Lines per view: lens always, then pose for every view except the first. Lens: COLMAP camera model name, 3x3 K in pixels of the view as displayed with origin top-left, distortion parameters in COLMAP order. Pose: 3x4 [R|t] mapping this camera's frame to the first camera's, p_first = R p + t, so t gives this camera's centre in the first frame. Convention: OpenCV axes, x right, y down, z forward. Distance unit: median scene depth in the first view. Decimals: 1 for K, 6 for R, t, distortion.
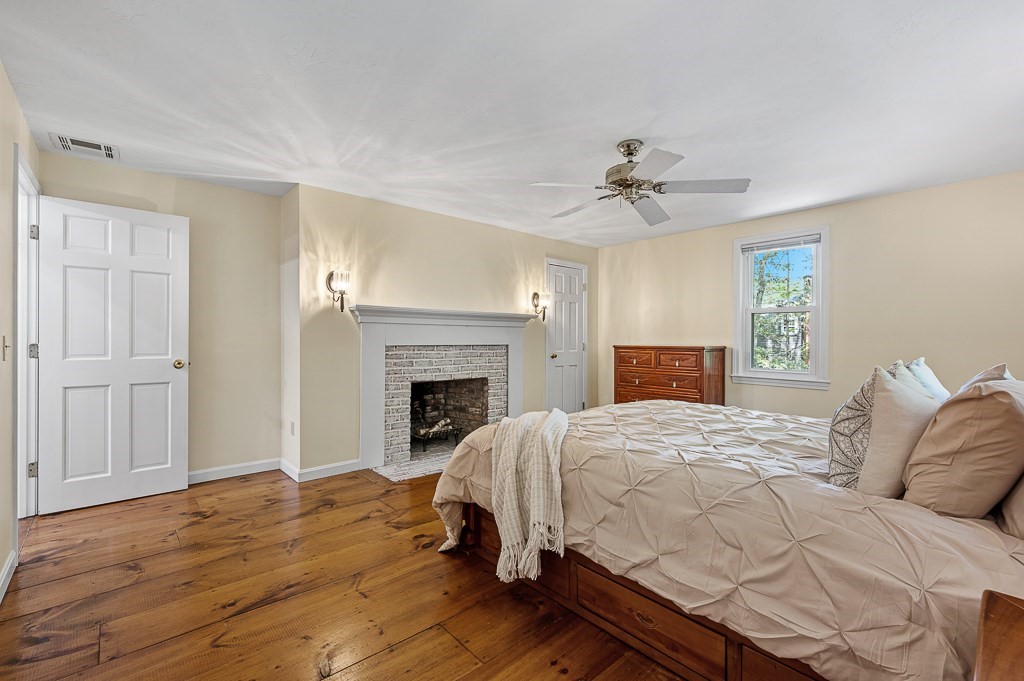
lens RADIAL K [[452.3, 0, 508.8], [0, 452.3, 340.9], [0, 0, 1]] dist [-0.002827, -0.000024]
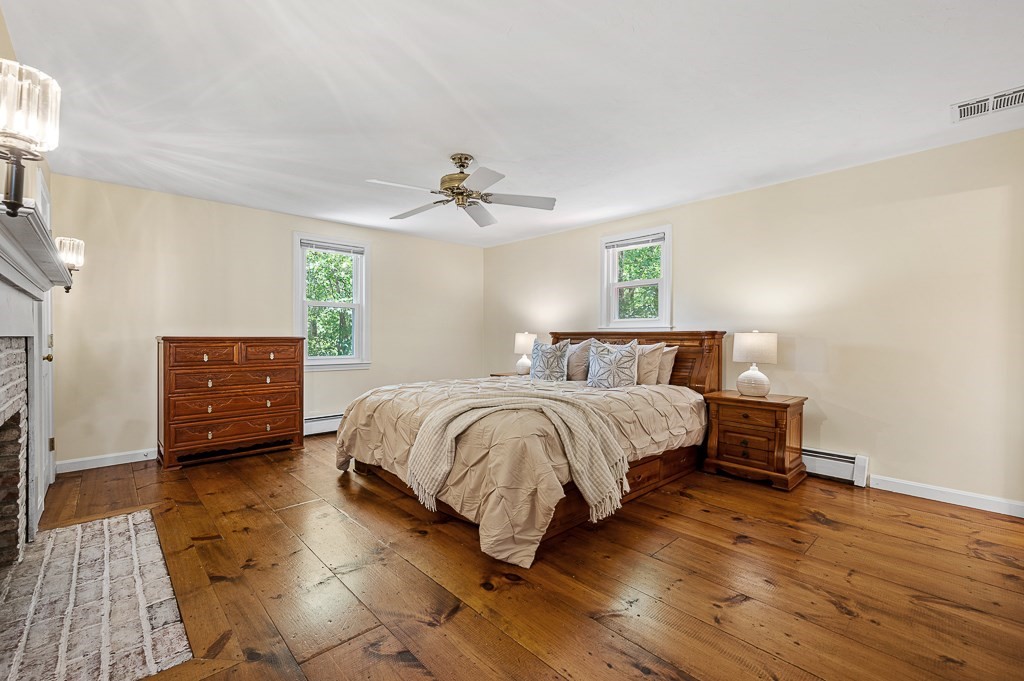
lens RADIAL K [[437.7, 0, 518.3], [0, 437.7, 338.7], [0, 0, 1]] dist [0.002423, 0.000816]
pose [[-0.040270, -0.011700, 0.999120, -0.665928], [0.003301, 0.999924, 0.011842, 0.008648], [-0.999183, 0.003775, -0.040228, 0.704977]]
